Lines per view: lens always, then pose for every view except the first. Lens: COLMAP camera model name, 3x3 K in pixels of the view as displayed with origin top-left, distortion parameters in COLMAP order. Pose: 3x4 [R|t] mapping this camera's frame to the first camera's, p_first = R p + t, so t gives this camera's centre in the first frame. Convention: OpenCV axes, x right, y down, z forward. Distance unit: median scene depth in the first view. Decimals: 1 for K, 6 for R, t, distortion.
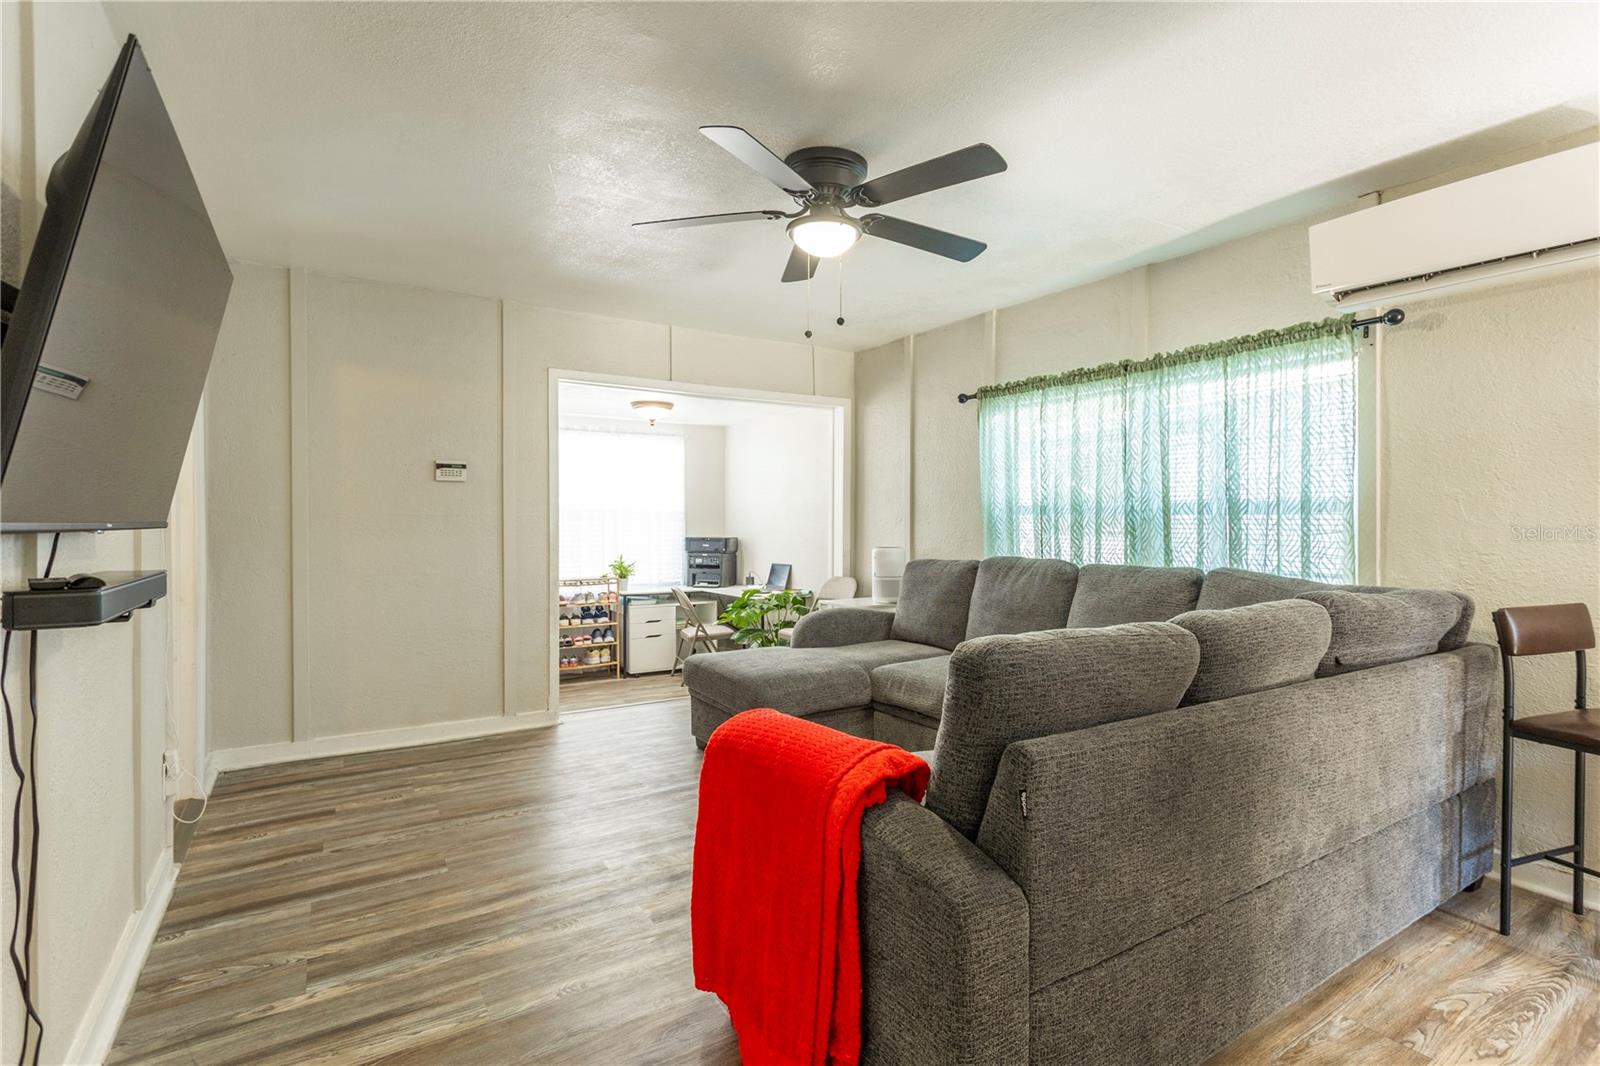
lens RADIAL K [[756.1, 0, 802.1], [0, 756.1, 532.9], [0, 0, 1]] dist [0.002081, 0.000666]
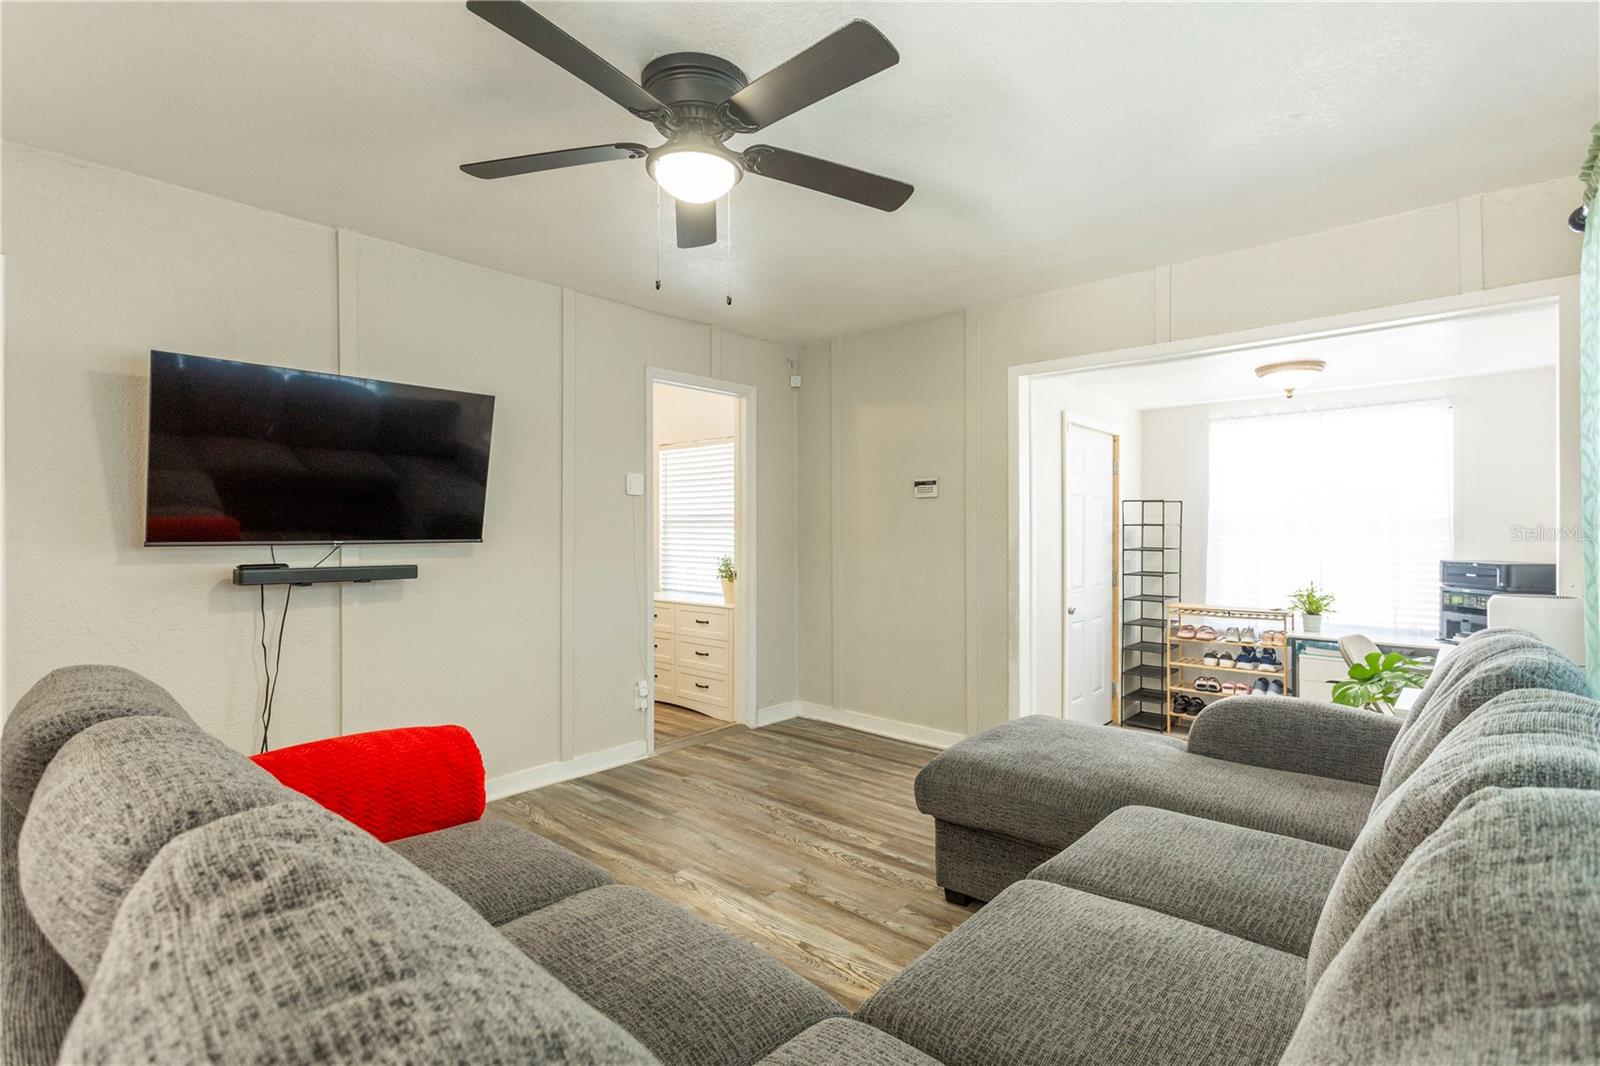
lens RADIAL K [[756.1, 0, 802.1], [0, 756.1, 532.9], [0, 0, 1]] dist [0.002081, 0.000666]
pose [[0.288244, 0.000221, -0.957557, 0.565343], [-0.013263, 0.999905, -0.003761, -0.015054], [0.957465, 0.013784, 0.288220, 0.614768]]
